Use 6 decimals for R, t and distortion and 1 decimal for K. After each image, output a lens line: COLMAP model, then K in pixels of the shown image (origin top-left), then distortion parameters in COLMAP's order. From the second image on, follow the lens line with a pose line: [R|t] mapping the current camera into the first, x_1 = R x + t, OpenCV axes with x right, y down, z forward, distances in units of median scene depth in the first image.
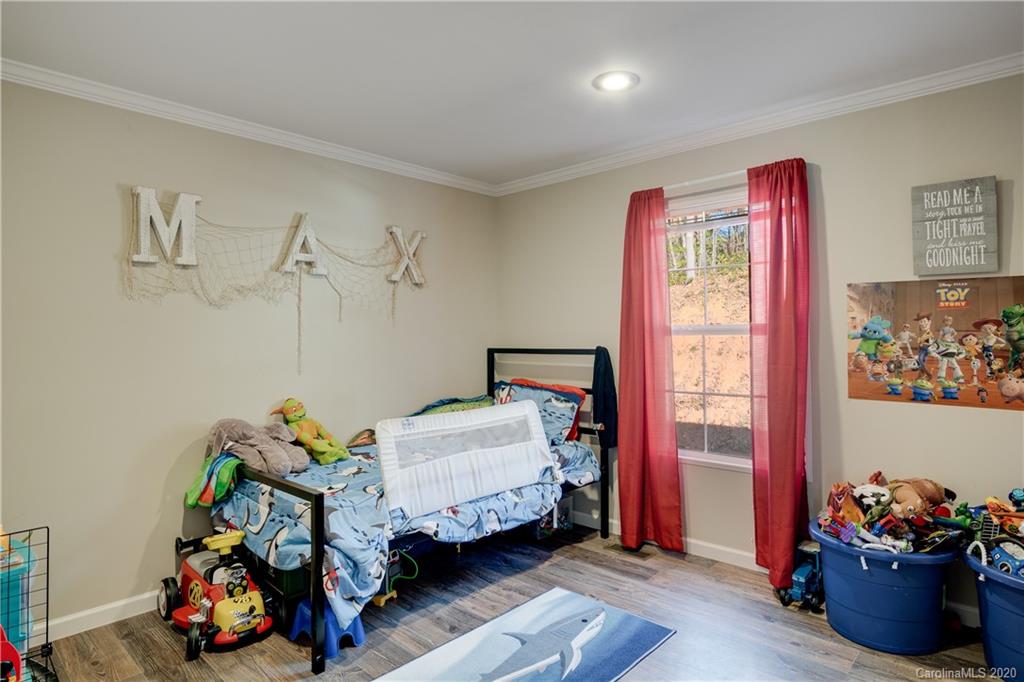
lens RADIAL K [[558.3, 0, 514.9], [0, 558.3, 336.3], [0, 0, 1]] dist [-0.007827, -0.002406]
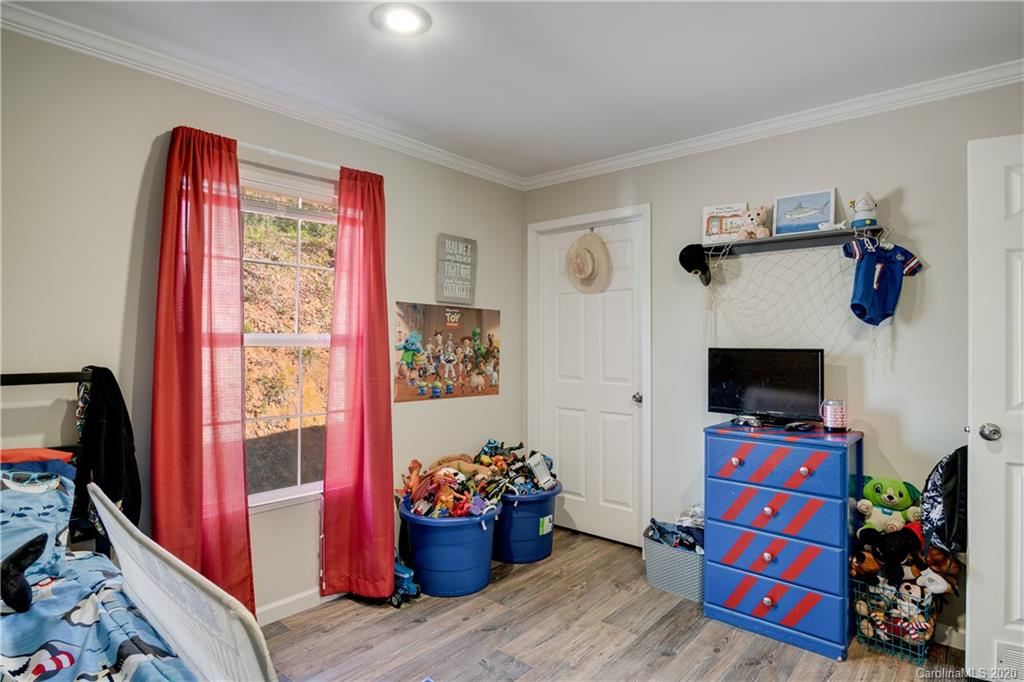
lens RADIAL K [[558.3, 0, 515.9], [0, 558.3, 341.5], [0, 0, 1]] dist [-0.007827, -0.002406]
pose [[-0.009758, 0.003471, 0.999946, -0.571853], [-0.007610, 0.999965, -0.003546, -0.011556], [-0.999923, -0.007645, -0.009731, 0.811050]]
